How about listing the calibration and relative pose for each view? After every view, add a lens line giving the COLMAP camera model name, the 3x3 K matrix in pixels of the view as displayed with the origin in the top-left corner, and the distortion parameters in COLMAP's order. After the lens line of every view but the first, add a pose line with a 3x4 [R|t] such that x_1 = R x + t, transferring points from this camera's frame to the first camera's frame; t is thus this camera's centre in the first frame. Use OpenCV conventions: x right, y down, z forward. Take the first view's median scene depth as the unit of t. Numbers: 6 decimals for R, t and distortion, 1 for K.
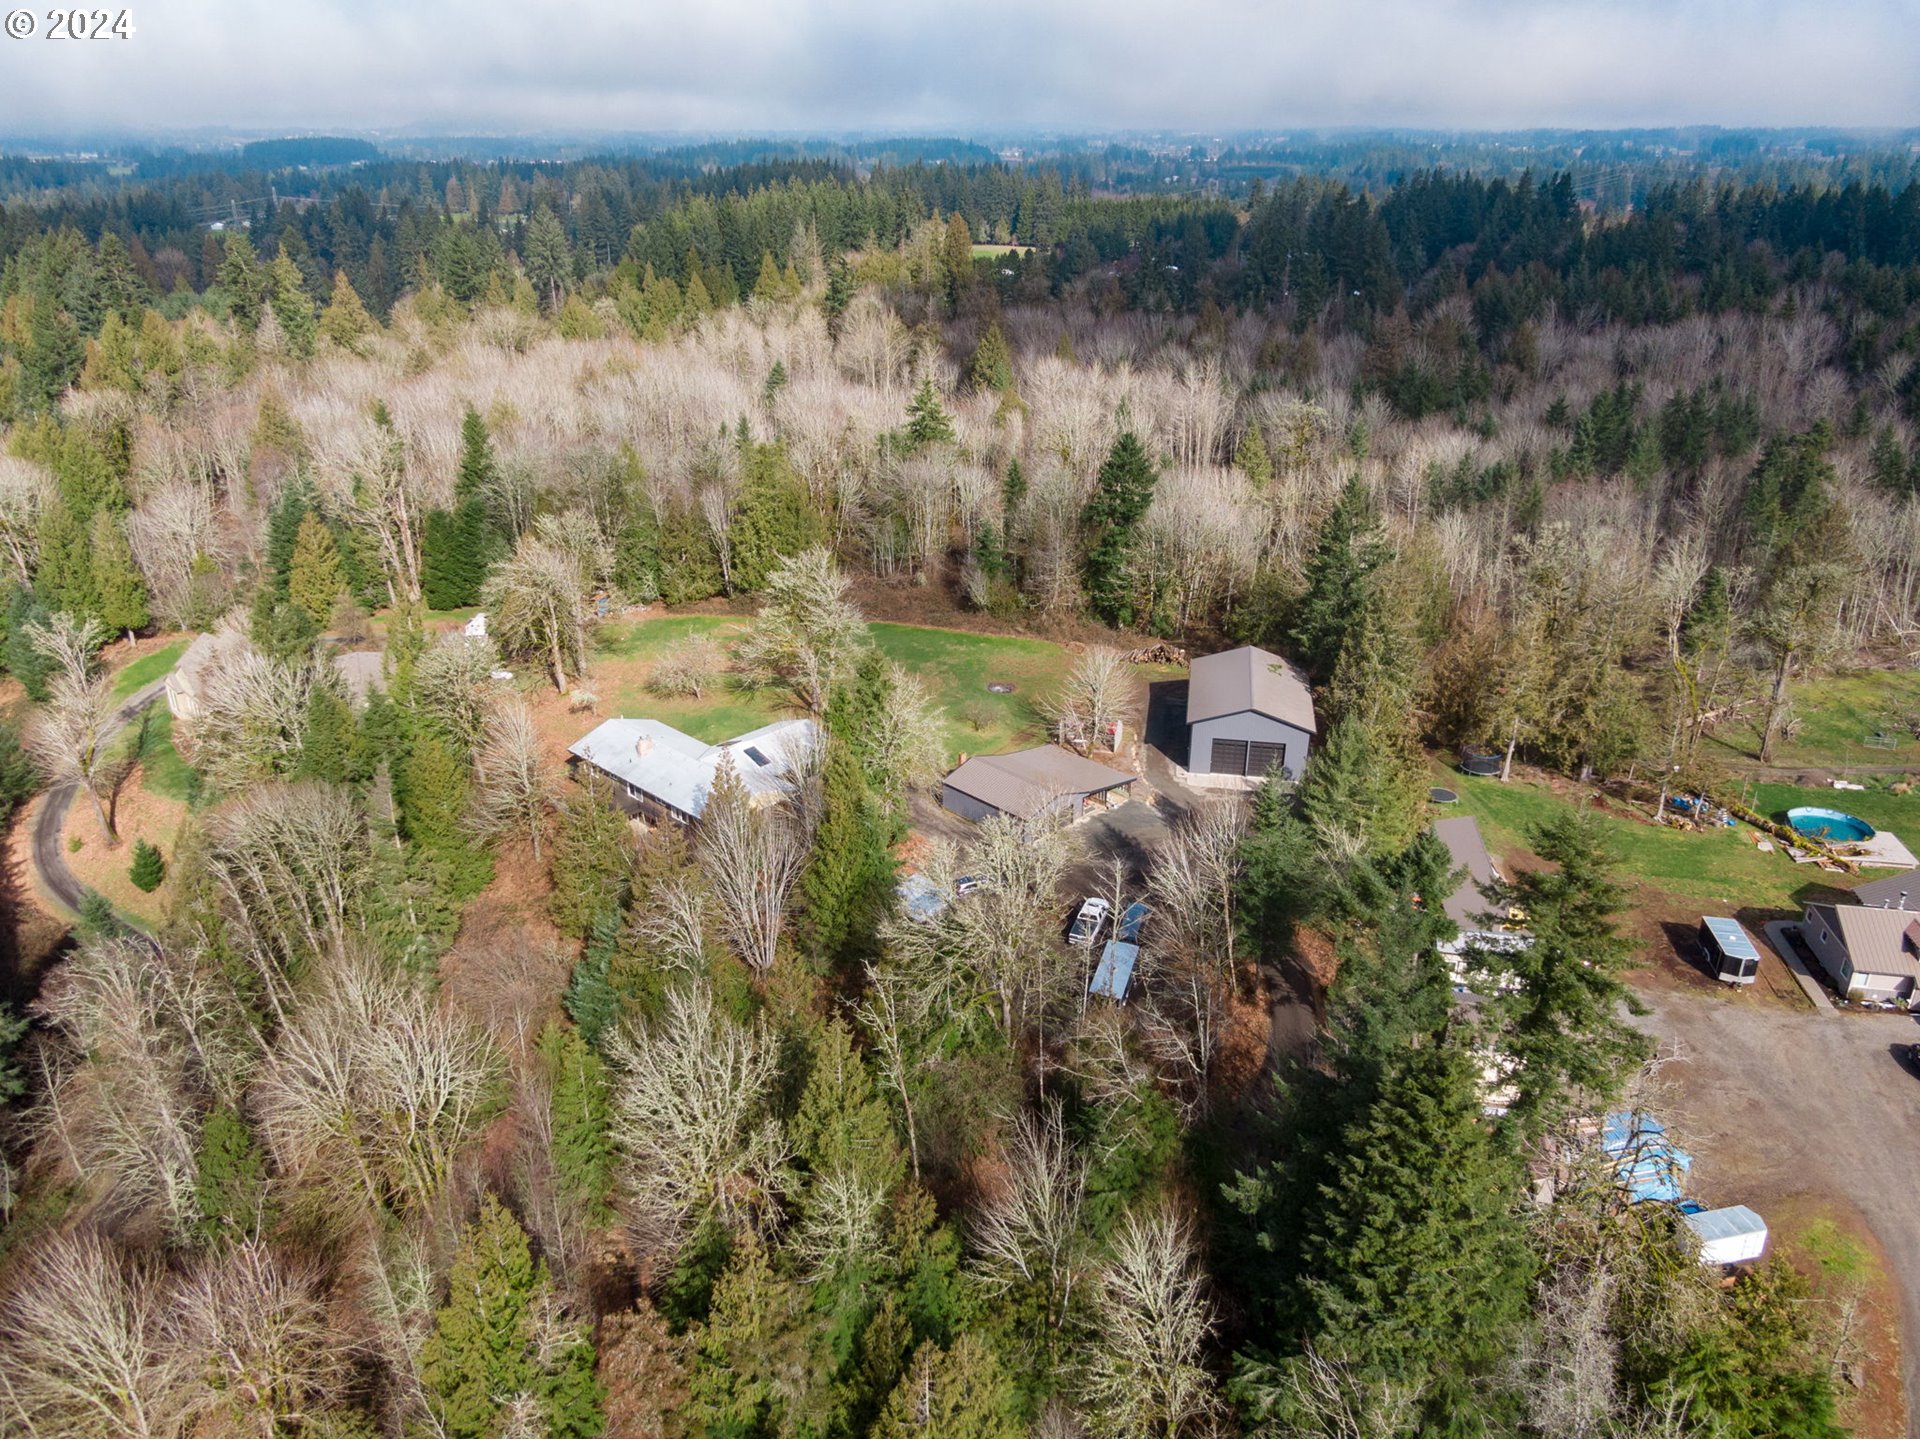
lens RADIAL K [[1371.5, 0, 960.0], [0, 1371.5, 720.0], [0, 0, 1]] dist [0.003495, -0.002901]
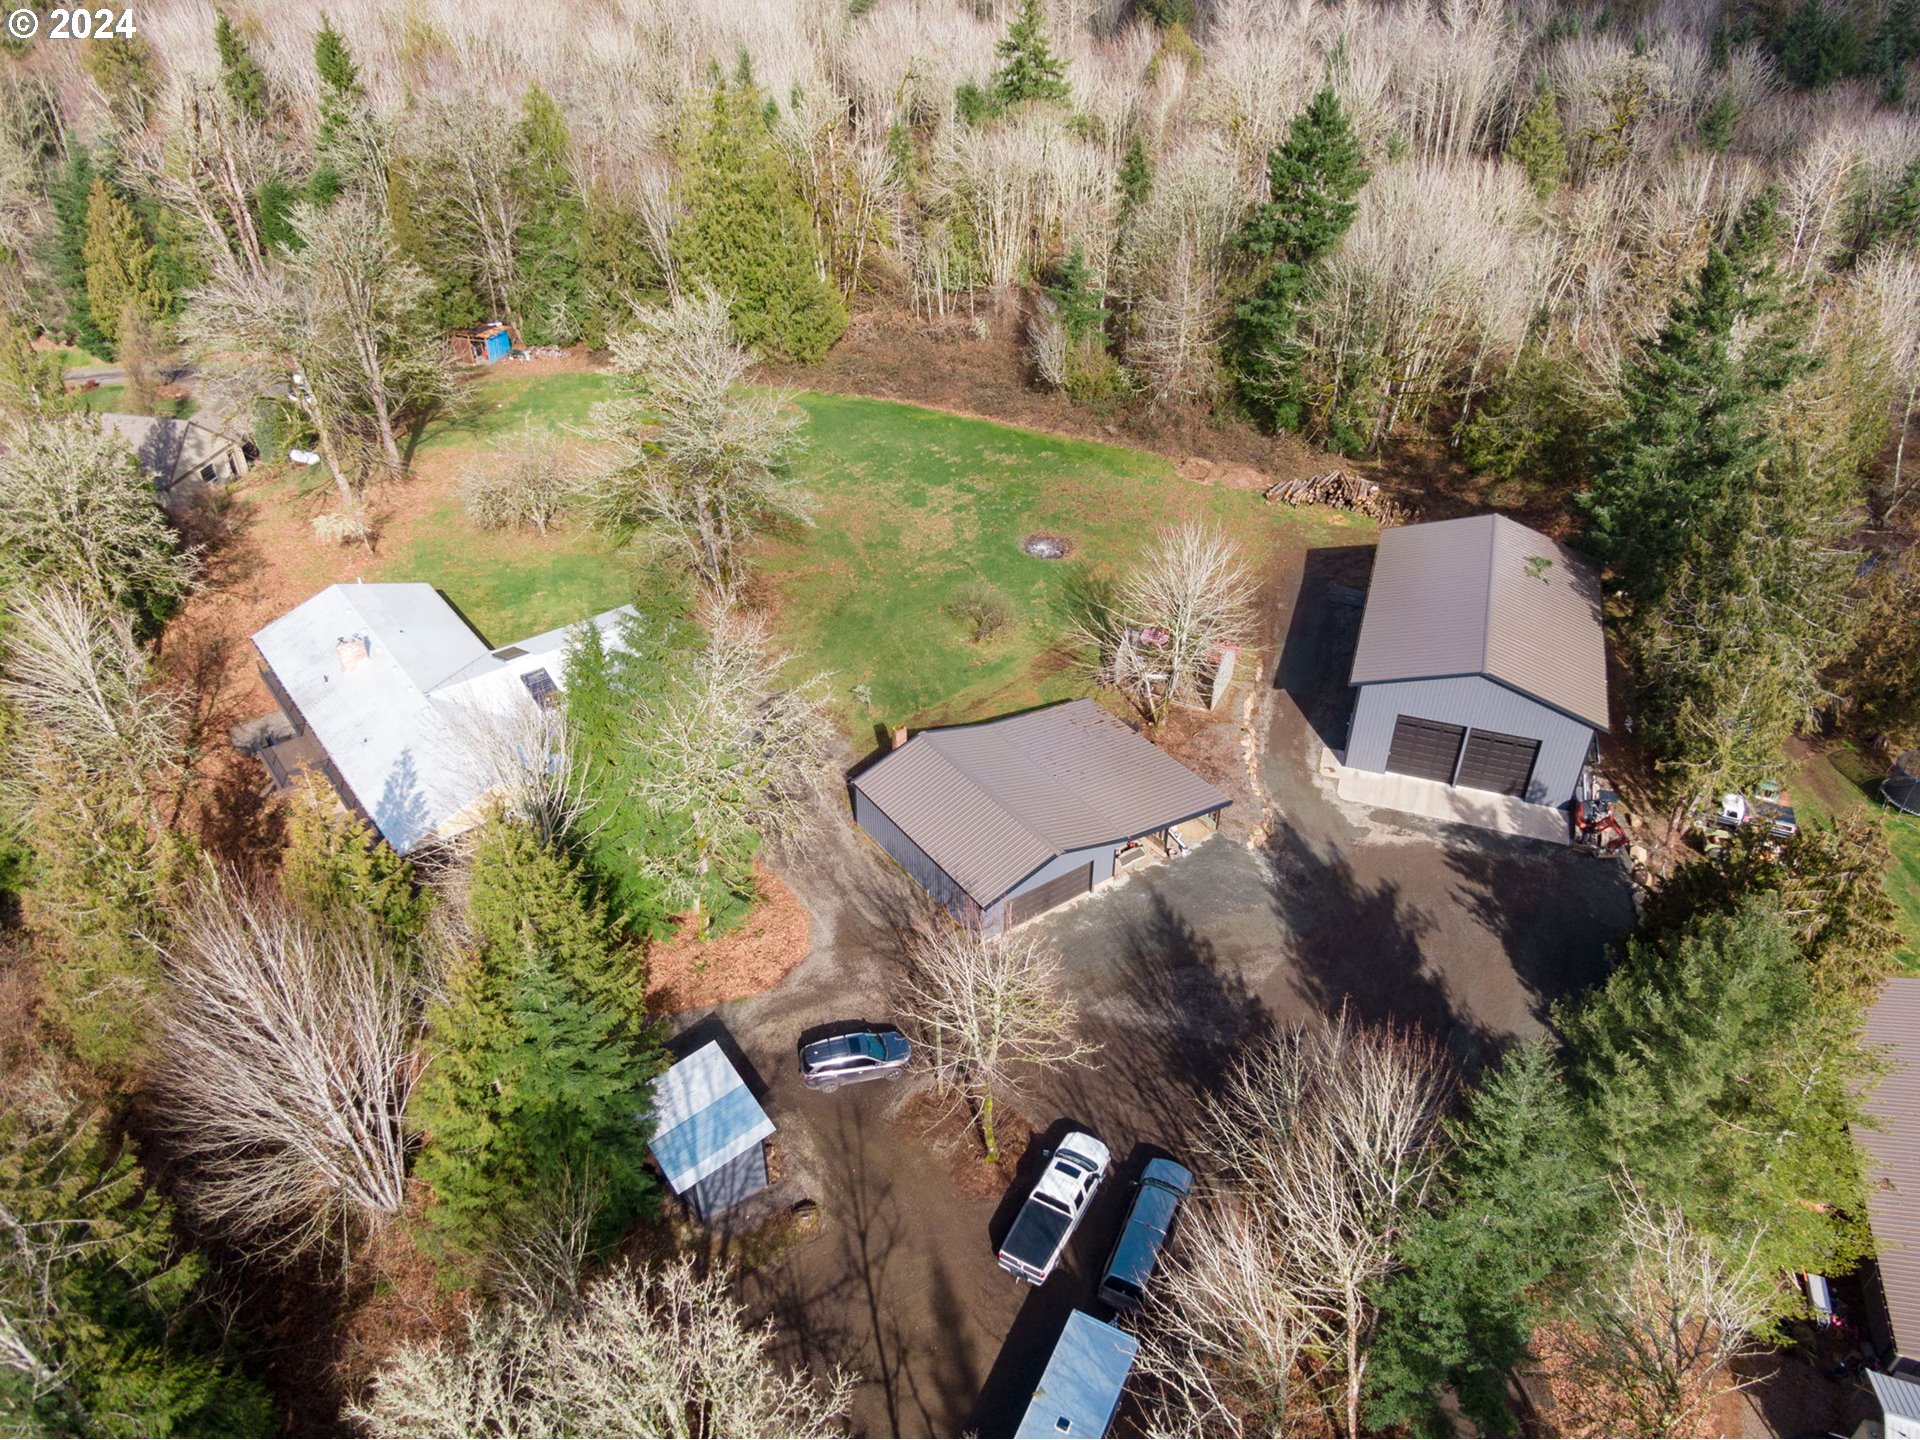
lens RADIAL K [[1371.5, 0, 960.0], [0, 1371.5, 720.0], [0, 0, 1]] dist [0.003495, -0.002901]
pose [[0.987812, 0.089858, -0.127092, 0.067603], [-0.060270, 0.973646, 0.219955, -0.071035], [0.143508, -0.209614, 0.967196, 0.369274]]
